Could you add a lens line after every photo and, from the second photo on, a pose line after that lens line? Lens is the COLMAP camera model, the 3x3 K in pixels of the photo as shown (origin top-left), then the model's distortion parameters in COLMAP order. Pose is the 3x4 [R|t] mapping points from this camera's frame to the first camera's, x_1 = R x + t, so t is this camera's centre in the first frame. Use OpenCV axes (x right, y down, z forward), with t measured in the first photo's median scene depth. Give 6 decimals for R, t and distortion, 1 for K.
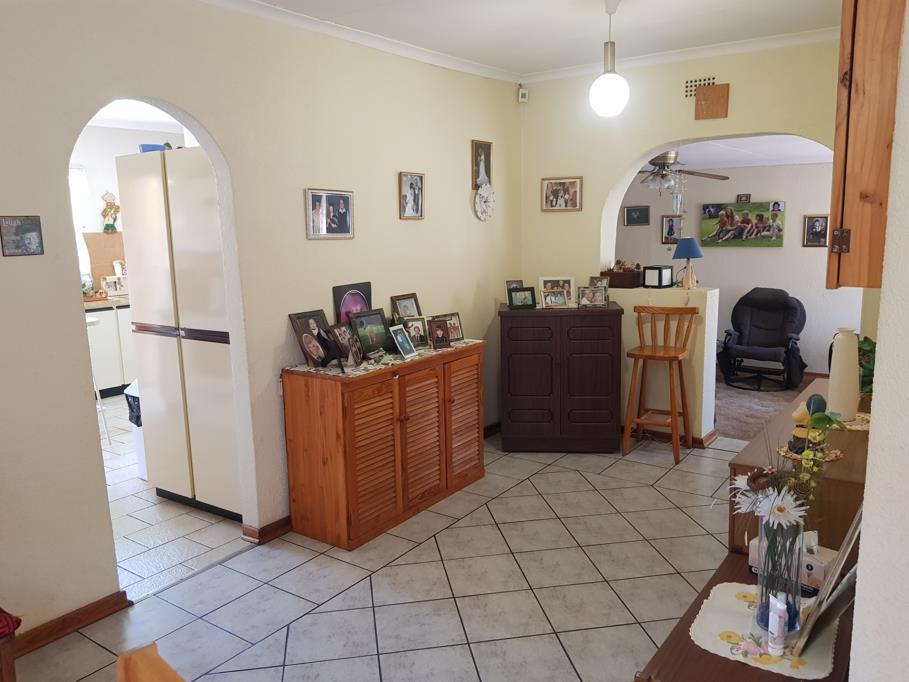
lens RADIAL K [[730.0, 0, 449.5], [0, 730.0, 339.9], [0, 0, 1]] dist [-0.017549, -0.014739]
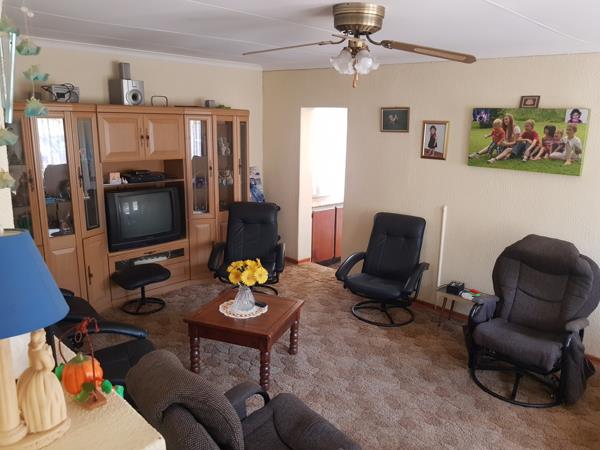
lens RADIAL K [[481.9, 0, 303.8], [0, 481.9, 228.0], [0, 0, 1]] dist [-0.017549, -0.014739]
pose [[0.989778, 0.075086, -0.121247, 0.255045], [-0.066658, 0.995165, 0.072131, -0.092951], [0.126077, -0.063312, 0.989998, 0.510349]]
